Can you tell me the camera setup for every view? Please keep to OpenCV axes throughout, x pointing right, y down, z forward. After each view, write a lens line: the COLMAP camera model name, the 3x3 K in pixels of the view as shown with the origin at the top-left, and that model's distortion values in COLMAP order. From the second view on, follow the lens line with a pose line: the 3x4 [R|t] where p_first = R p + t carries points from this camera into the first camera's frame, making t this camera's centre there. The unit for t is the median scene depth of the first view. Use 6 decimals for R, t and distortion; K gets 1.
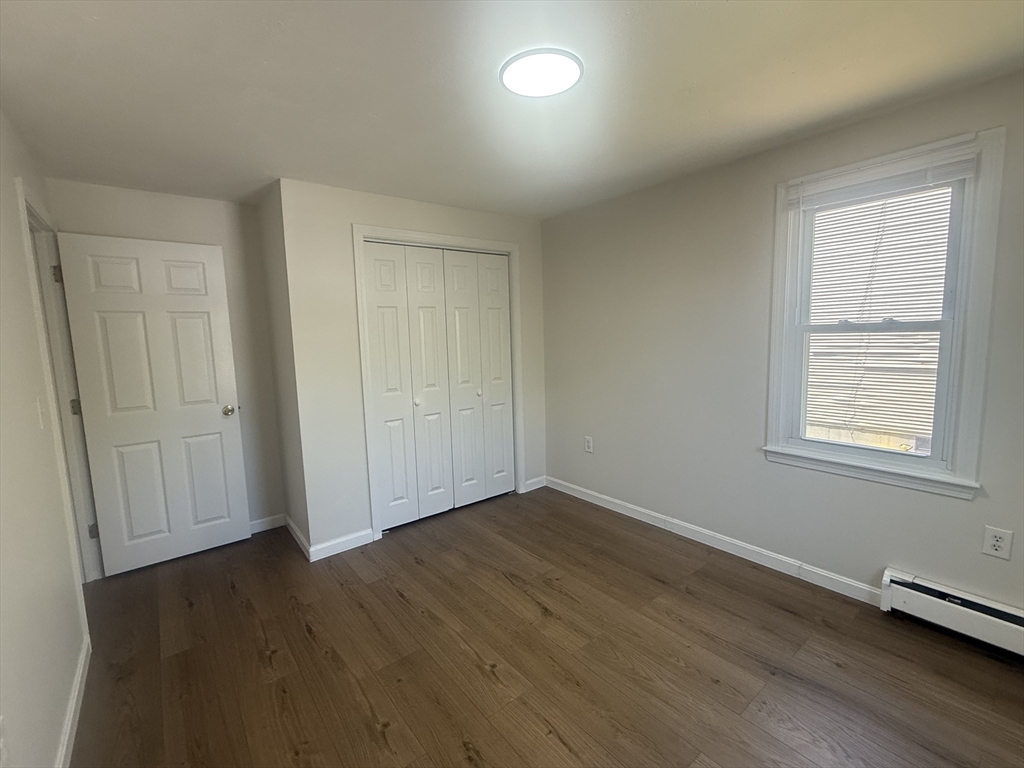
lens RADIAL K [[447.8, 0, 512.0], [0, 447.8, 384.0], [0, 0, 1]] dist [0.001188, 0.000225]
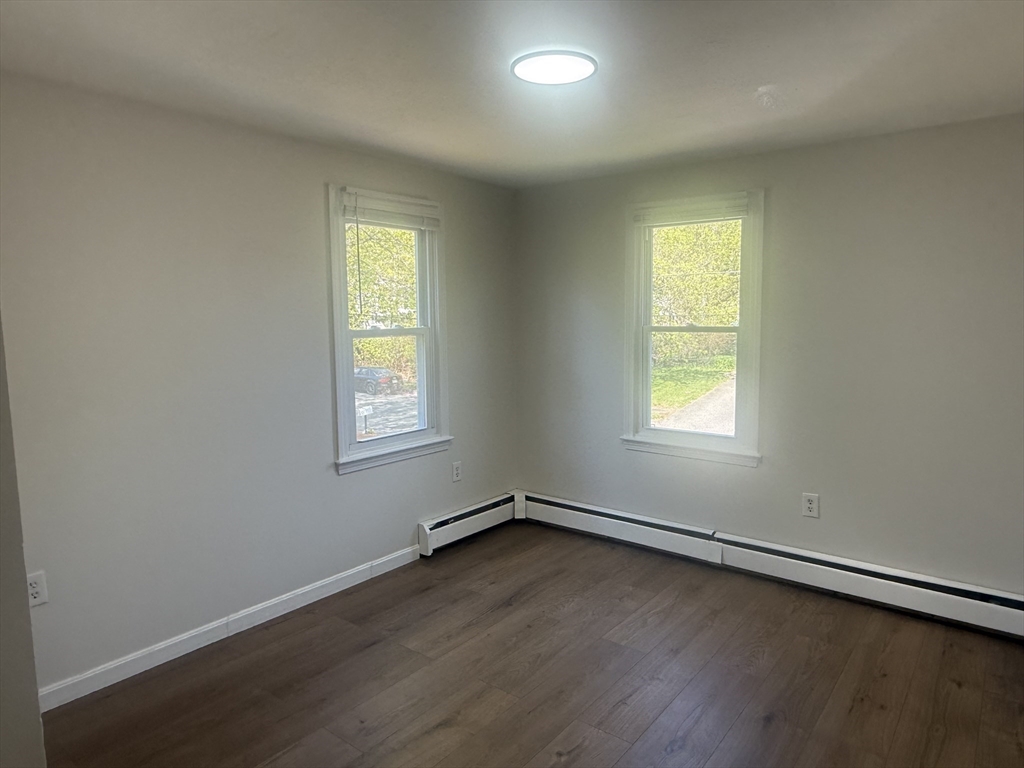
lens RADIAL K [[651.5, 0, 512.0], [0, 651.5, 384.0], [0, 0, 1]] dist [0.003068, -0.000364]
pose [[-0.217834, -0.074088, 0.973170, -0.994695], [0.133311, 0.985511, 0.104868, -0.135741], [-0.966838, 0.152578, -0.204801, 1.100677]]
